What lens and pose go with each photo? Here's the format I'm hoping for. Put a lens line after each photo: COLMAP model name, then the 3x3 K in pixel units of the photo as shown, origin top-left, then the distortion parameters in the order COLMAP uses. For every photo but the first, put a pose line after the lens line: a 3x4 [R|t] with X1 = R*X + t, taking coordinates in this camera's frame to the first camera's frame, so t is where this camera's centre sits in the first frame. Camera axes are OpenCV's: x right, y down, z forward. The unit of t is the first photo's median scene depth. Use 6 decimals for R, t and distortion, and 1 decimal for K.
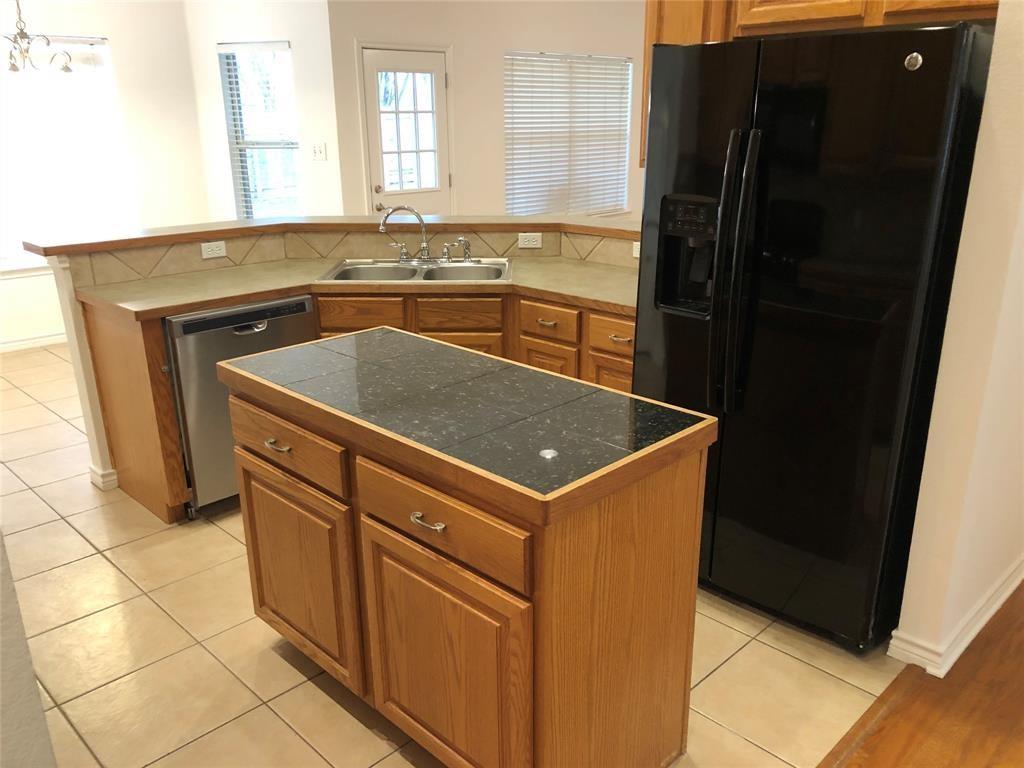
lens RADIAL K [[838.3, 0, 513.5], [0, 838.3, 384.8], [0, 0, 1]] dist [0.019785, -0.004476]
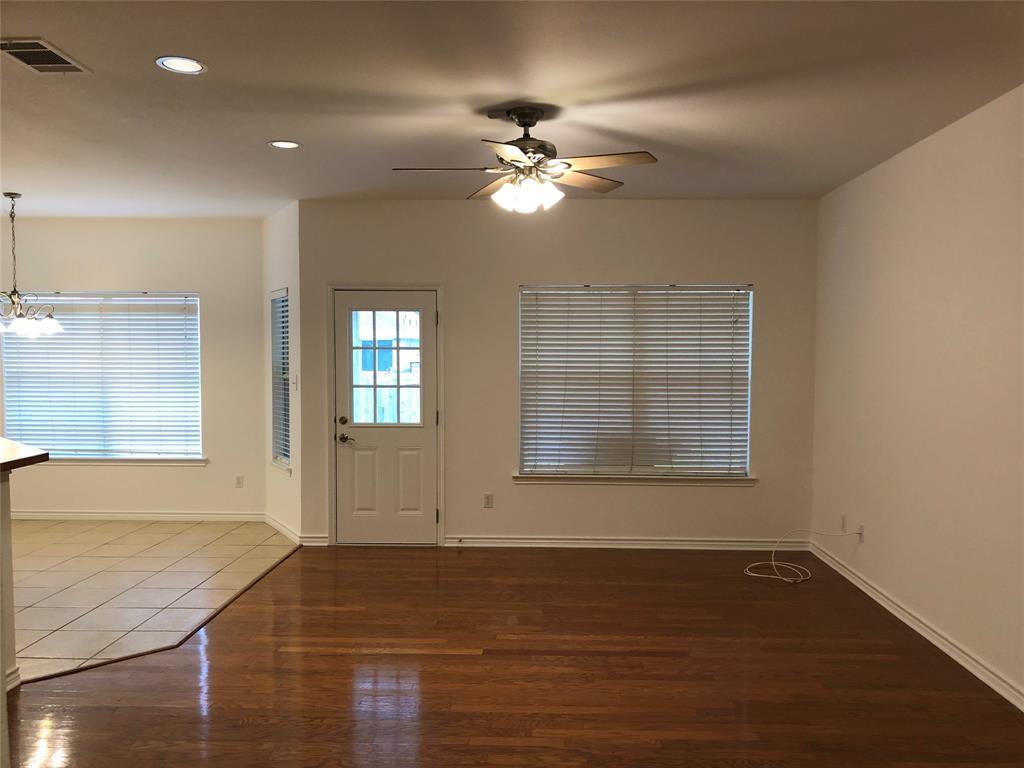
lens RADIAL K [[838.3, 0, 511.2], [0, 838.3, 387.6], [0, 0, 1]] dist [0.019785, -0.004476]
pose [[0.678807, 0.038276, -0.733319, 0.685719], [-0.234019, 0.957847, -0.166628, -0.142597], [0.696029, 0.284719, 0.659150, 0.441492]]
